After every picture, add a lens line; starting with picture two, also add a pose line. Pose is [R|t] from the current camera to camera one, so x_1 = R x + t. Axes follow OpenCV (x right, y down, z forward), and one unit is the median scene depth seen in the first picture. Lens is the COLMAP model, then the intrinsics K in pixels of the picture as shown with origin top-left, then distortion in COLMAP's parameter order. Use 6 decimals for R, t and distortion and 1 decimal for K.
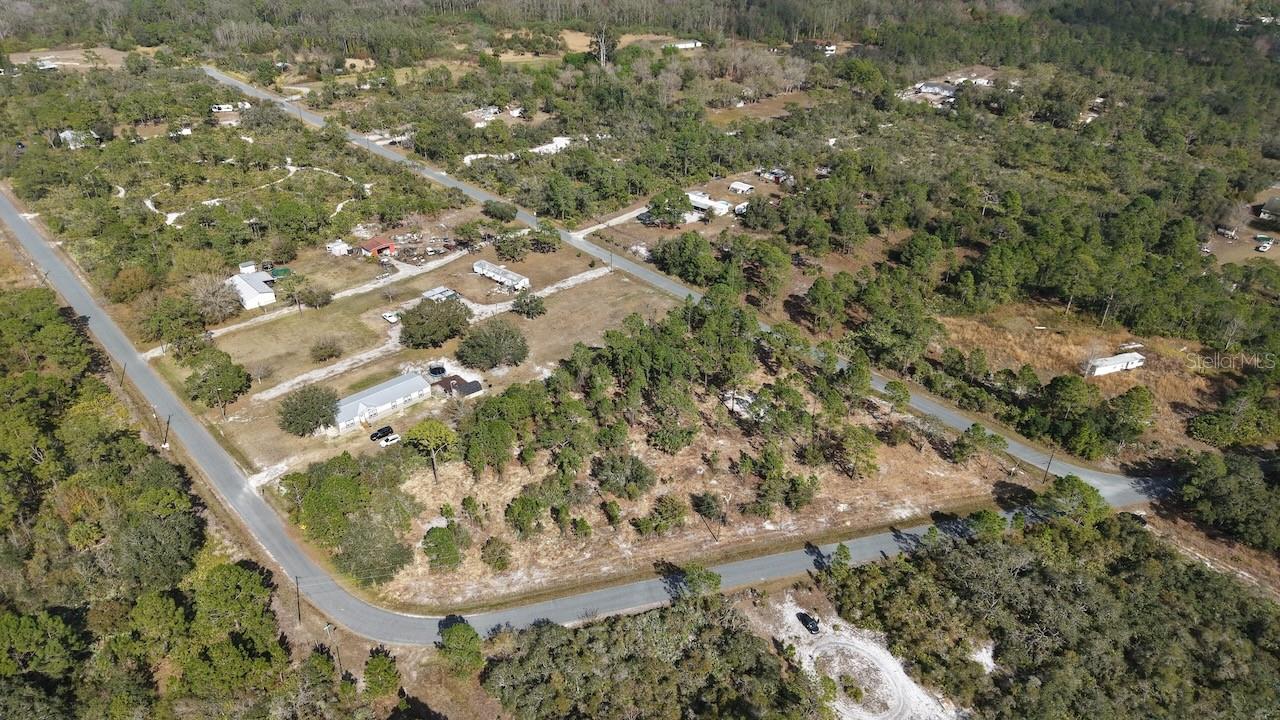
lens RADIAL K [[864.1, 0, 640.0], [0, 864.1, 360.0], [0, 0, 1]] dist [0.034256, -0.037020]
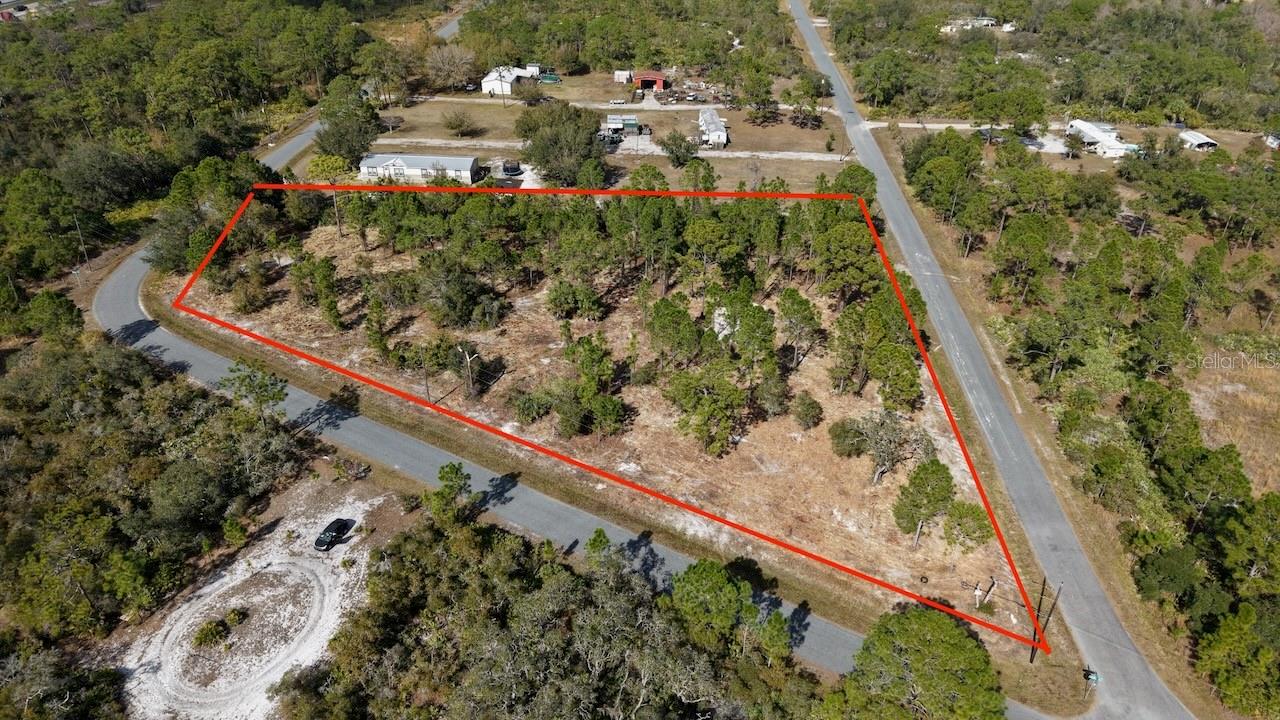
lens RADIAL K [[864.1, 0, 640.0], [0, 864.1, 360.0], [0, 0, 1]] dist [0.034256, -0.037020]
pose [[0.674378, 0.377170, -0.634789, 0.515949], [-0.378487, 0.914740, 0.141416, 0.016613], [0.634005, 0.144892, 0.759634, 0.493641]]
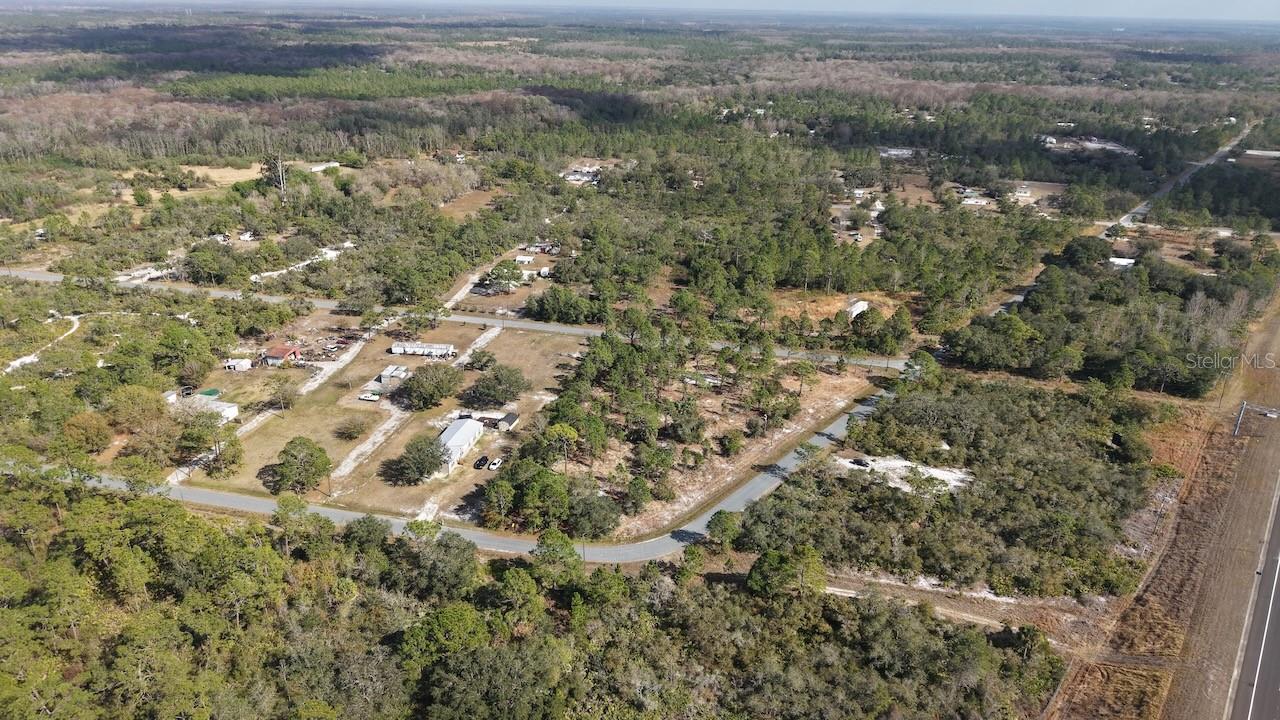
lens RADIAL K [[864.1, 0, 640.0], [0, 864.1, 360.0], [0, 0, 1]] dist [0.034256, -0.037020]
pose [[0.825138, -0.214128, 0.522777, -0.691203], [0.280551, 0.958525, -0.050205, 0.068484], [-0.490345, 0.188092, 0.850990, -0.131279]]
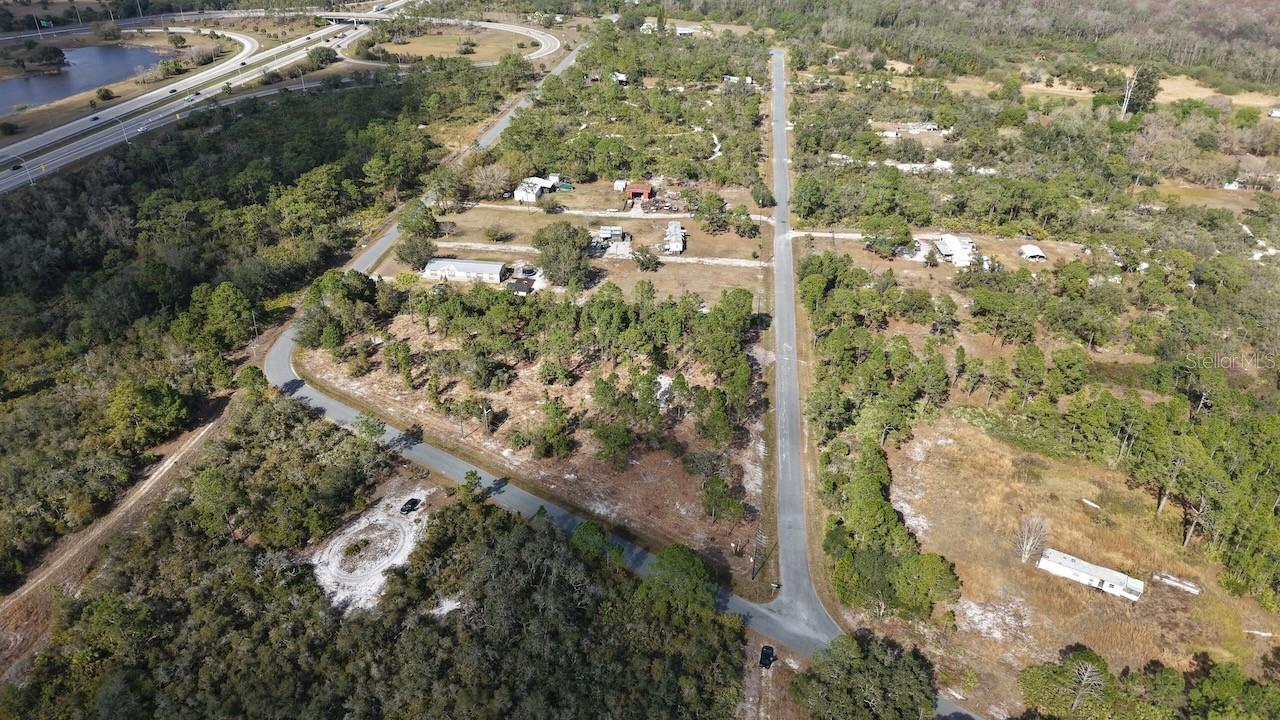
lens RADIAL K [[864.1, 0, 640.0], [0, 864.1, 360.0], [0, 0, 1]] dist [0.034256, -0.037020]
pose [[0.628789, 0.379639, -0.678601, 0.839389], [-0.393117, 0.908173, 0.143811, -0.126587], [0.670883, 0.176342, 0.720291, 0.248533]]
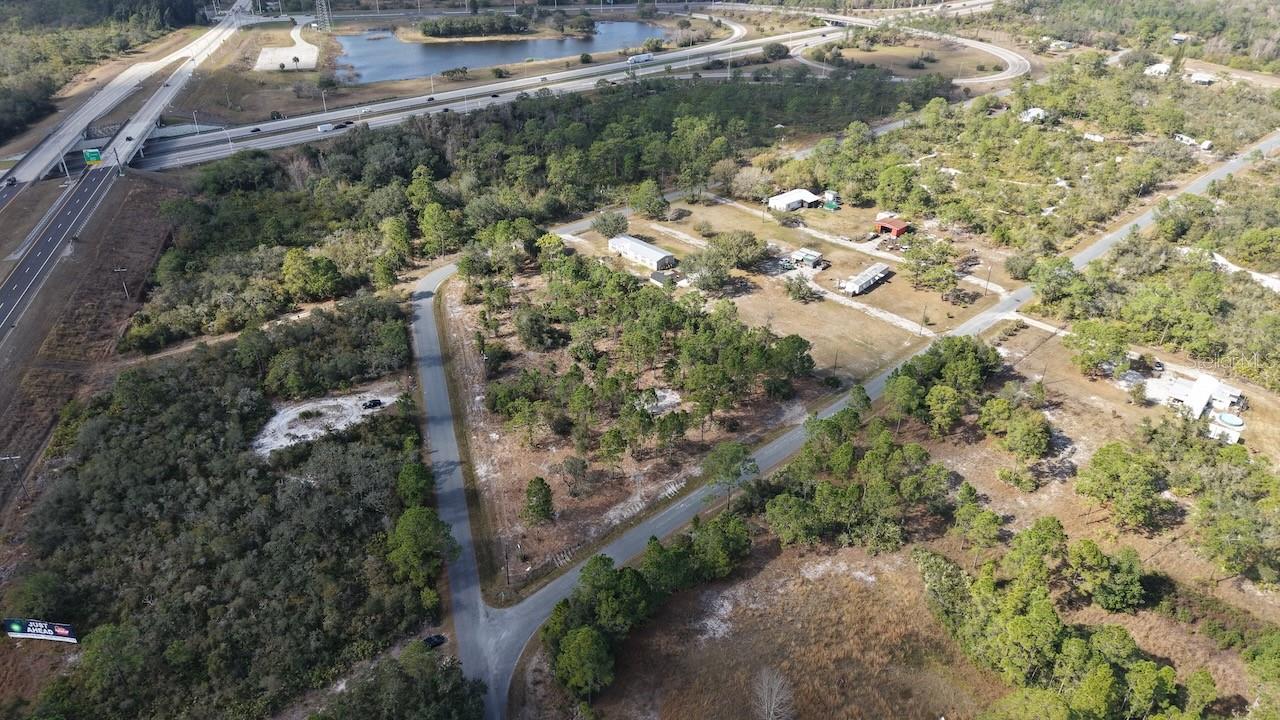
lens RADIAL K [[864.1, 0, 640.0], [0, 864.1, 360.0], [0, 0, 1]] dist [0.034256, -0.037020]
pose [[-0.011673, 0.483580, -0.875223, 1.029597], [-0.519800, 0.744789, 0.418445, -0.413988], [0.854208, 0.459826, 0.242671, 0.752688]]
